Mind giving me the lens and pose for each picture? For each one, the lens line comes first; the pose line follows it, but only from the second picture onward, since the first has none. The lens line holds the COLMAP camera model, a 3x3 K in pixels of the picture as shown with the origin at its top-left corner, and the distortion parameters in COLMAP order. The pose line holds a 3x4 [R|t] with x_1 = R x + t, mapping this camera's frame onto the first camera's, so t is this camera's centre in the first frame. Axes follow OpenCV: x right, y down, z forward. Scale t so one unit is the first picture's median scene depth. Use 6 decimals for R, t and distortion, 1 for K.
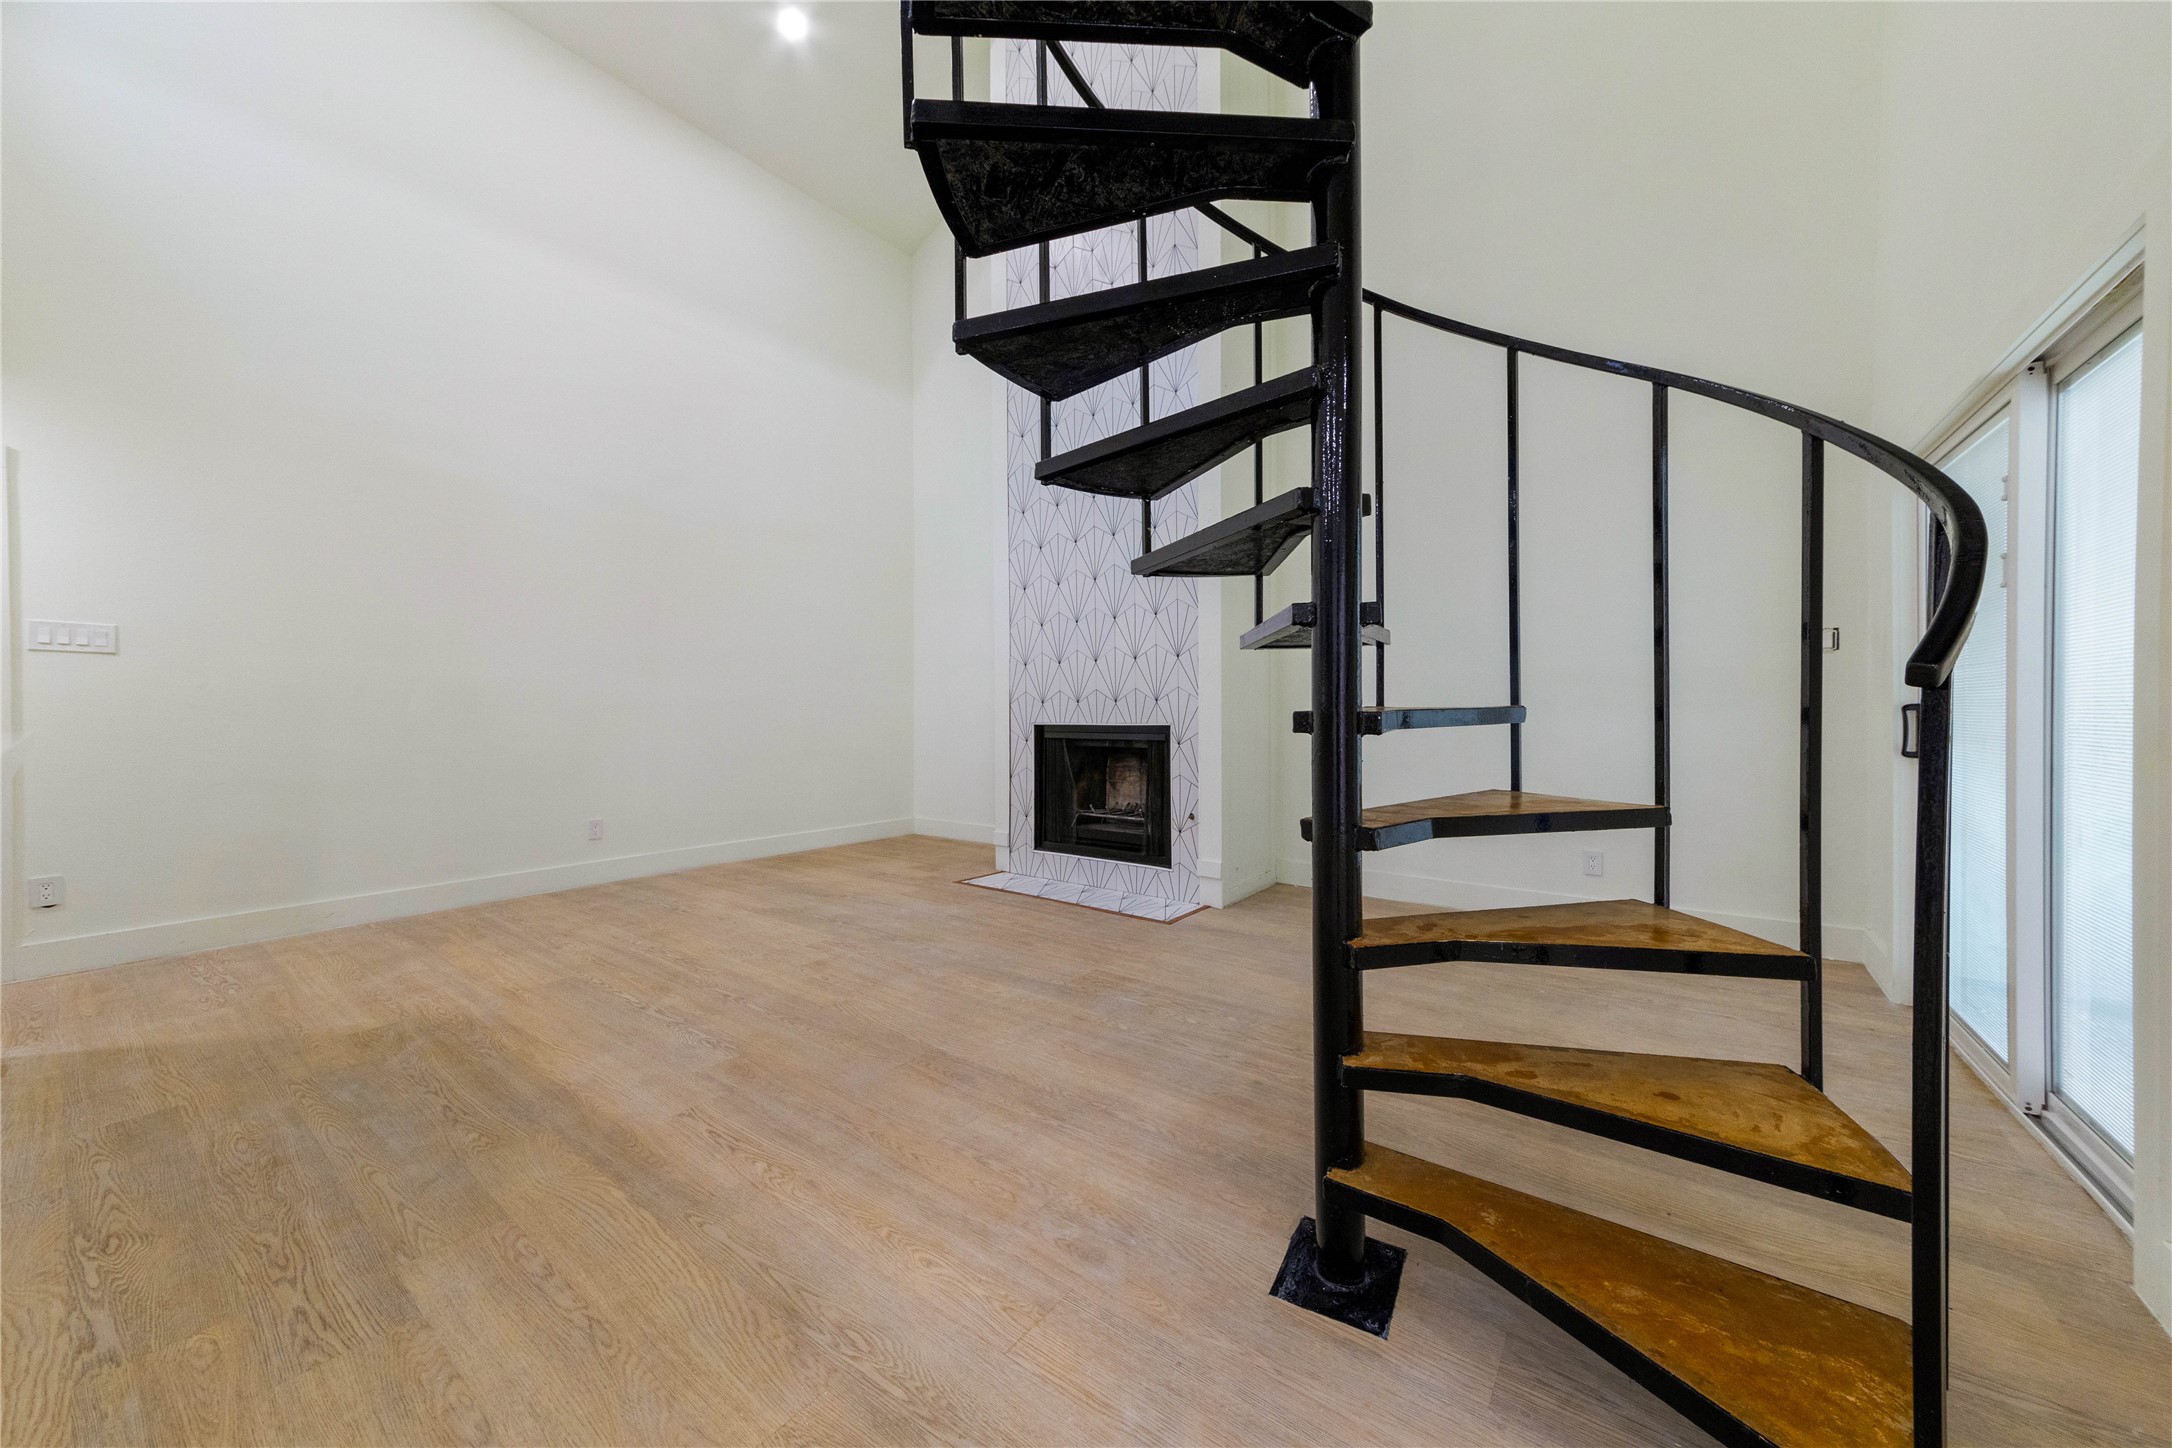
lens RADIAL K [[771.4, 0, 1094.1], [0, 771.4, 719.9], [0, 0, 1]] dist [0.001857, 0.000623]
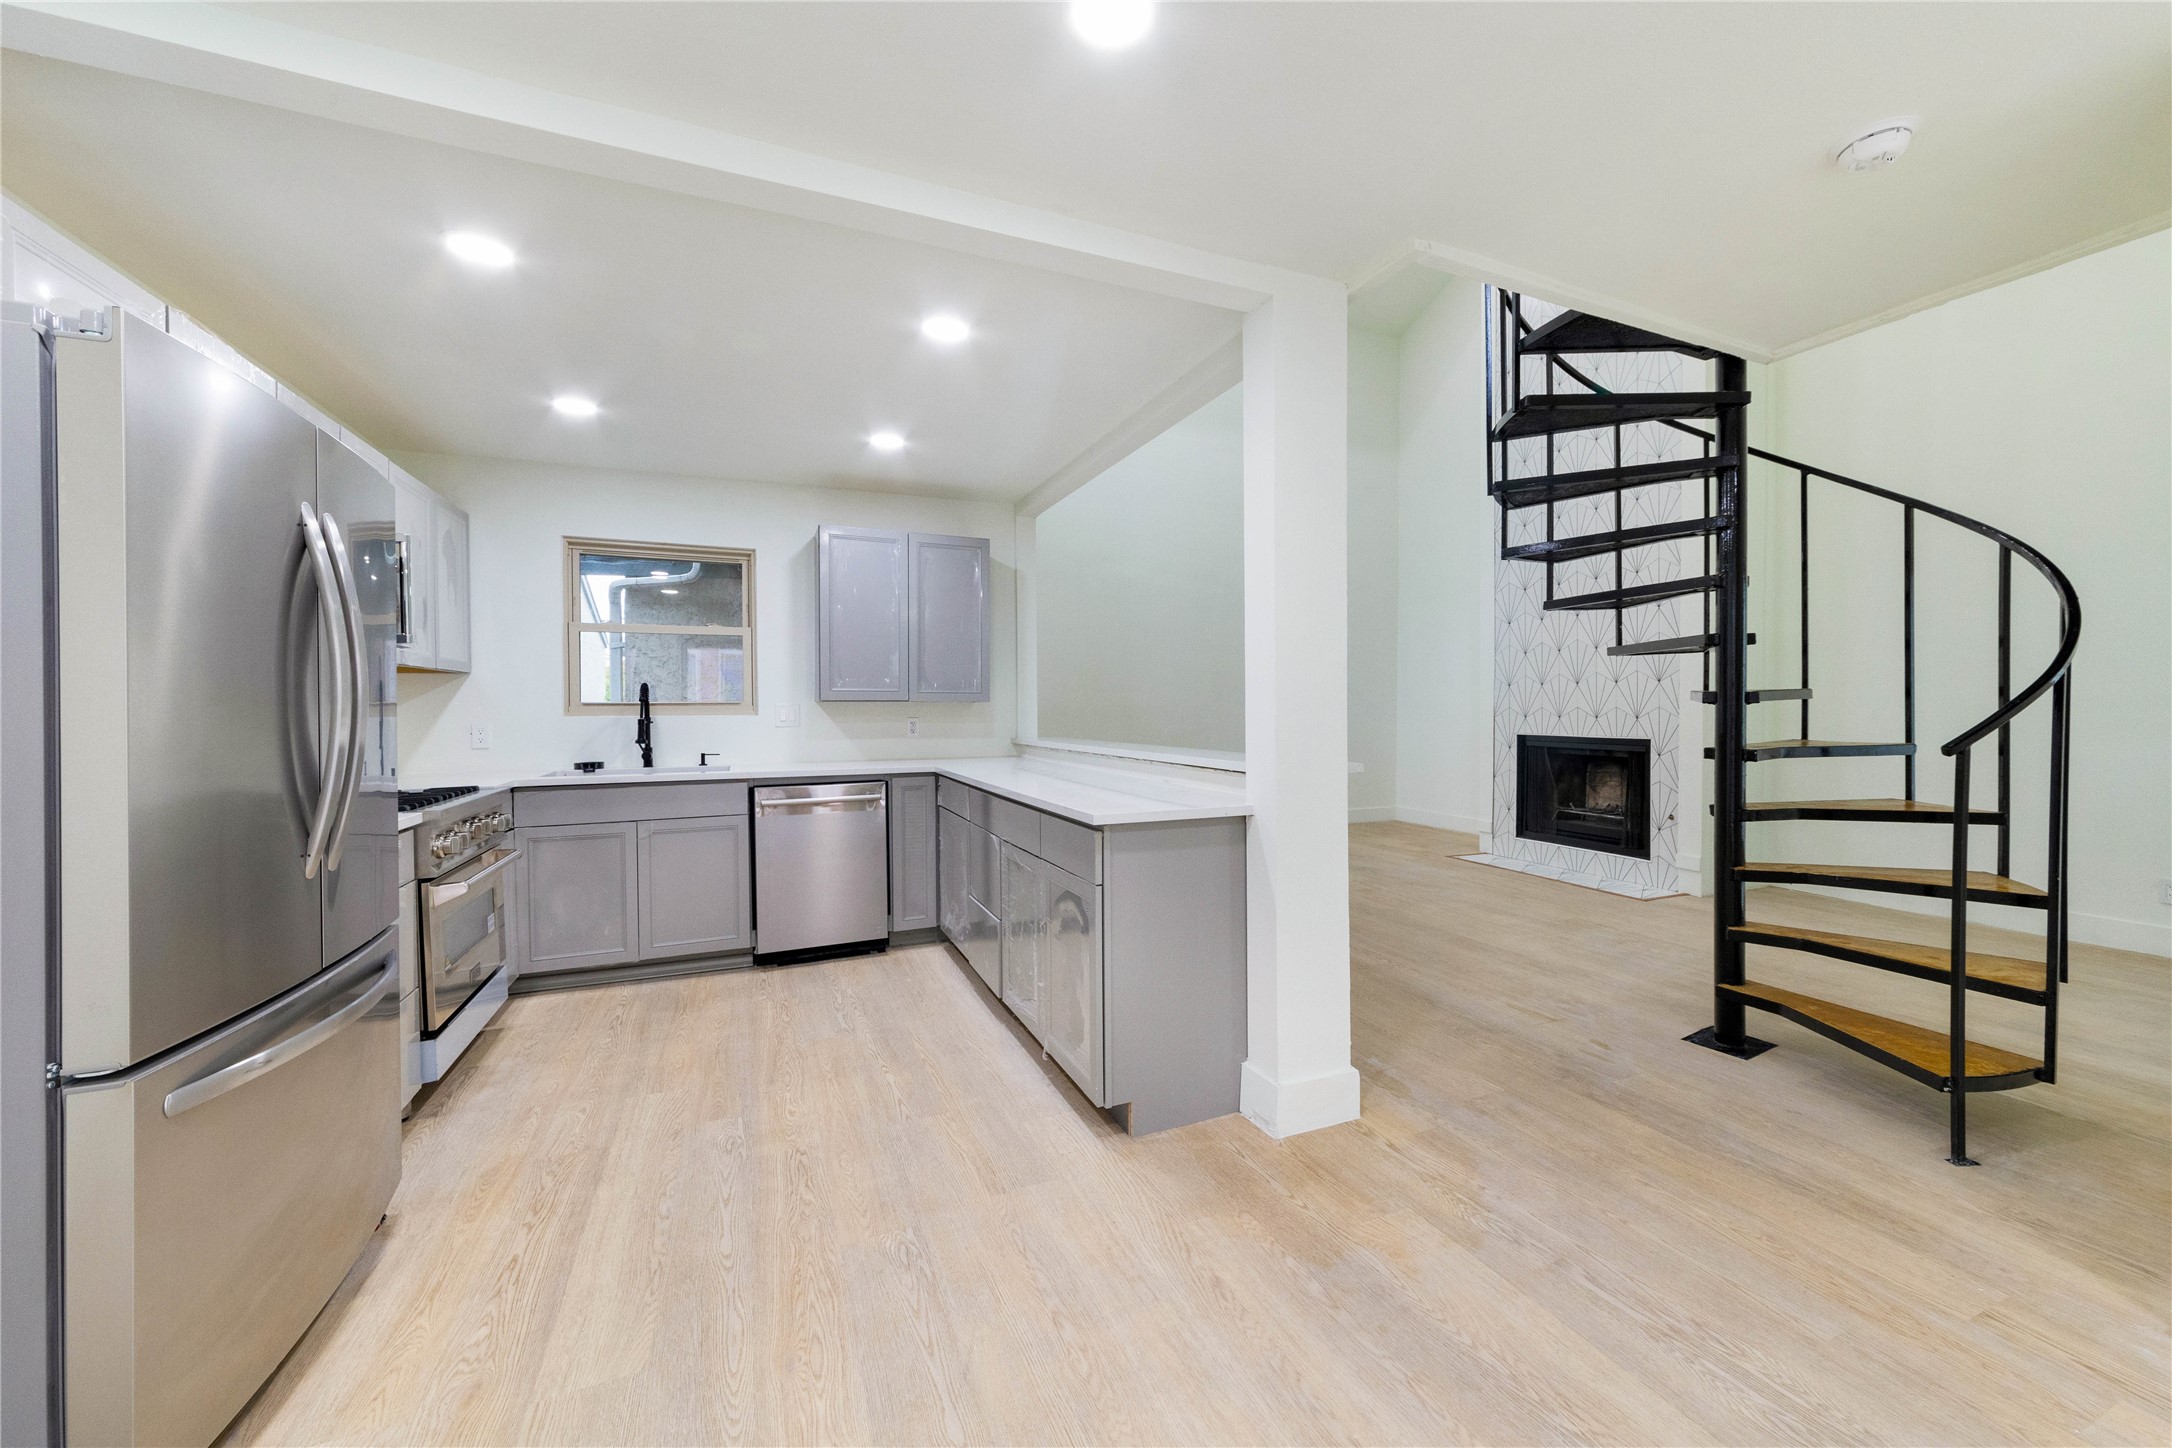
lens RADIAL K [[806.6, 0, 1086.5], [0, 806.6, 718.8], [0, 0, 1]] dist [0.000583, -0.000168]
pose [[0.858783, 0.010493, -0.512232, -0.014680], [-0.006453, 0.999932, 0.009664, -0.041674], [0.512299, -0.004994, 0.858793, -0.685620]]
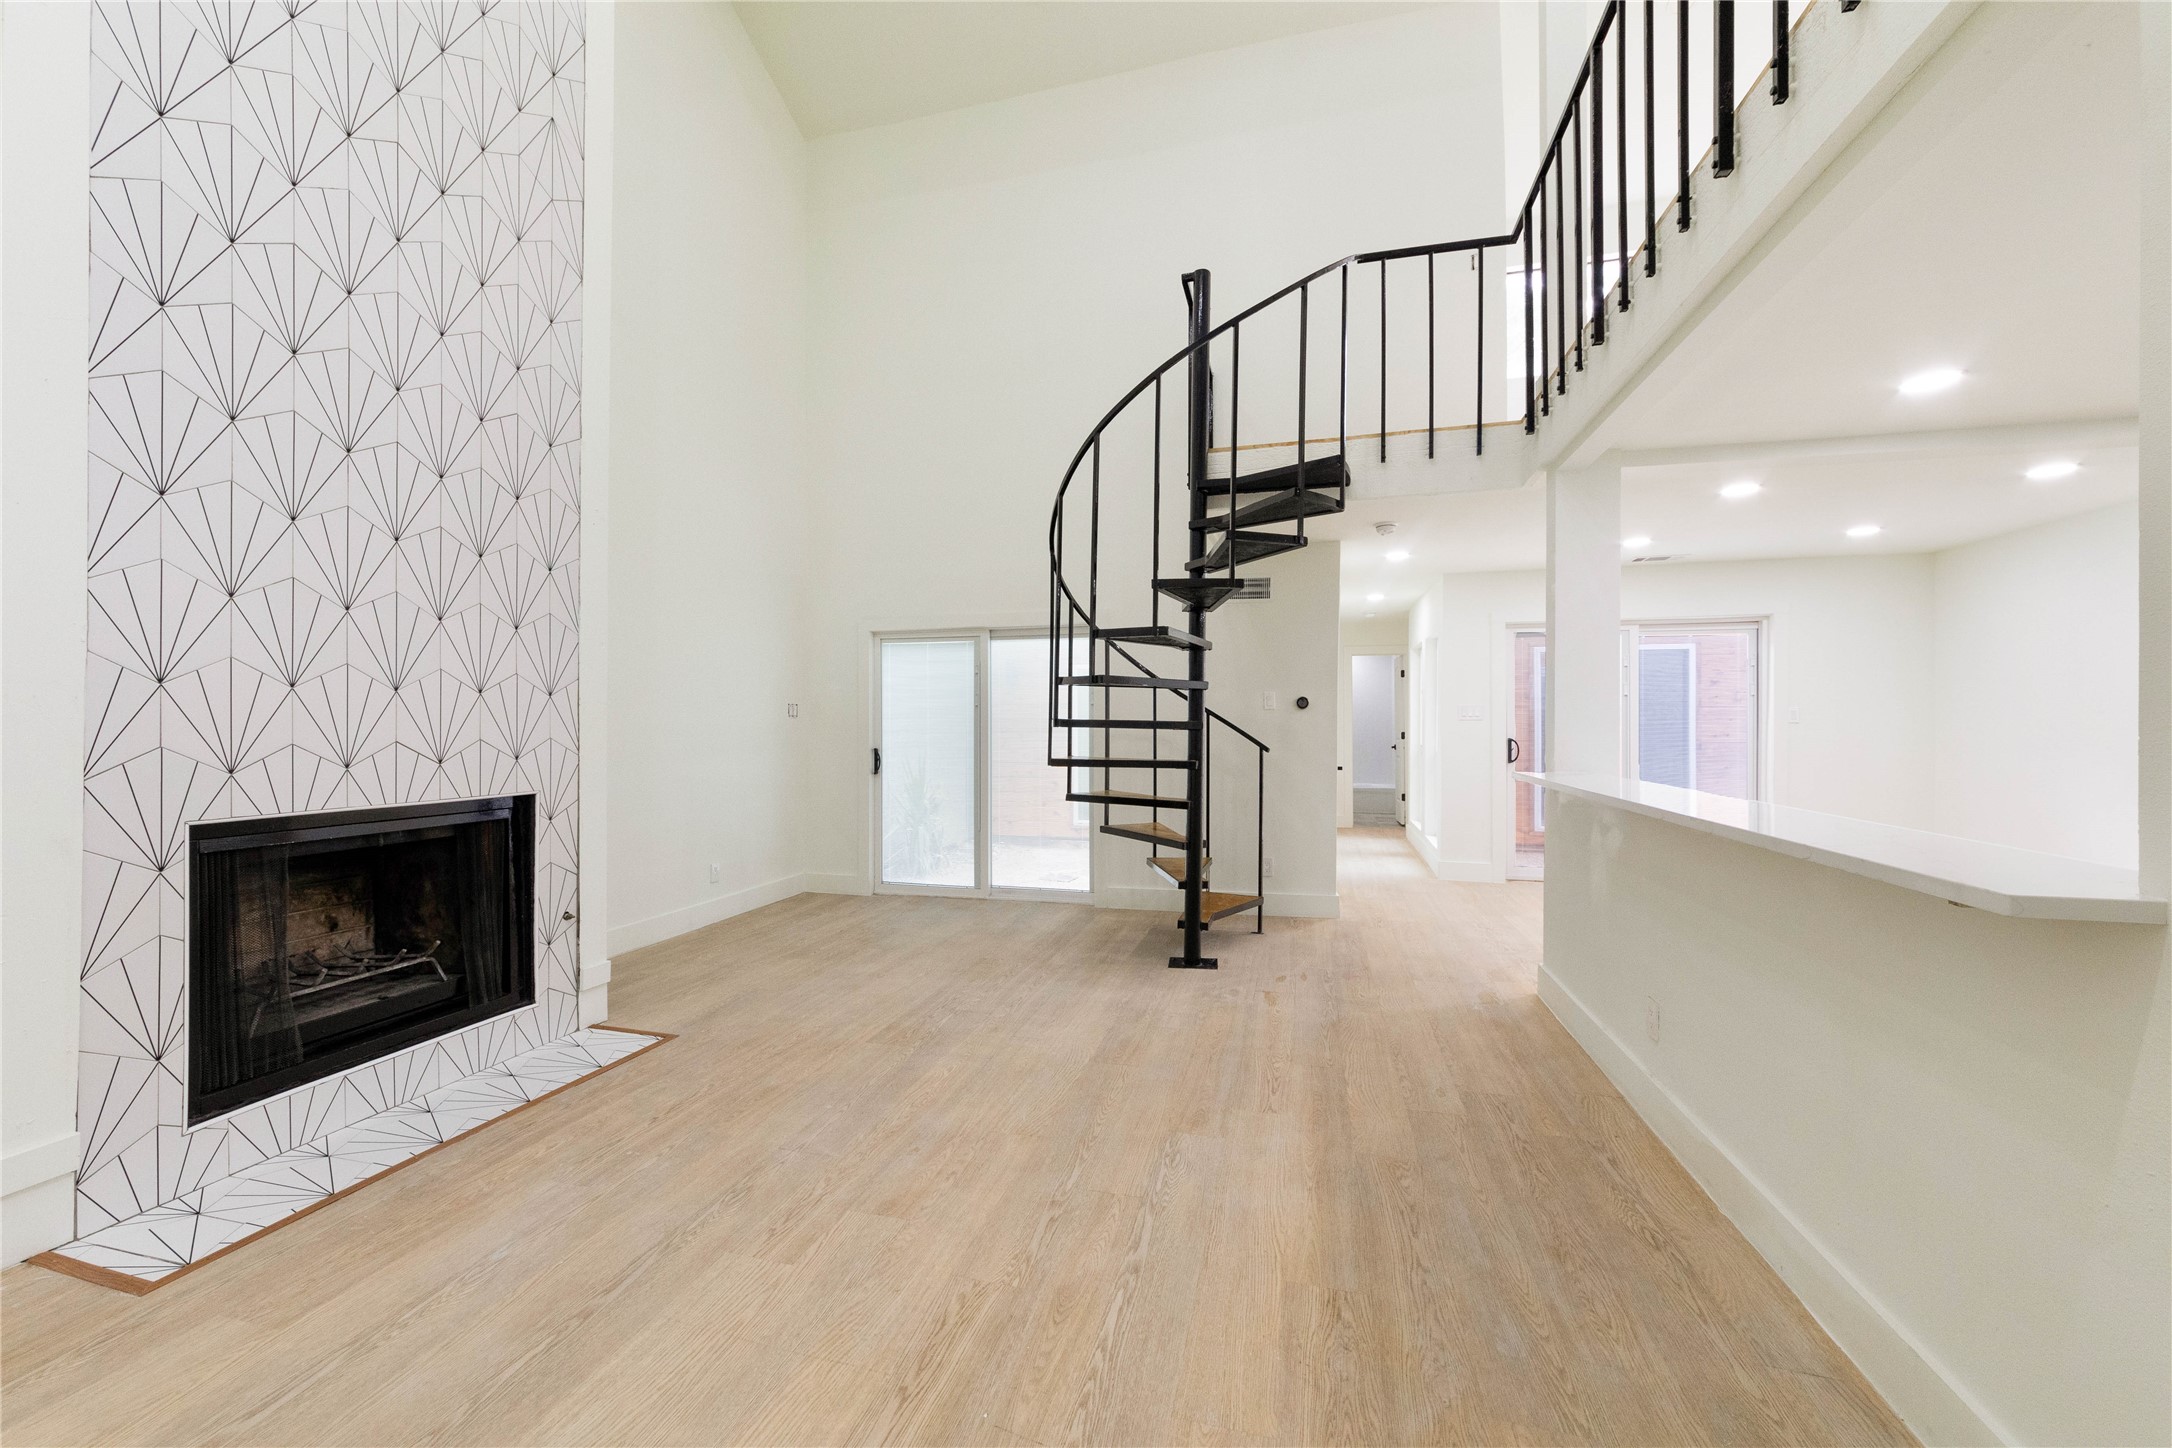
lens RADIAL K [[806.6, 0, 1086.5], [0, 806.6, 718.8], [0, 0, 1]] dist [0.000583, -0.000168]
pose [[-0.363315, 0.014459, 0.931554, -1.018255], [0.013170, 0.999859, -0.010383, -0.061786], [-0.931573, 0.008496, -0.363454, 1.088258]]
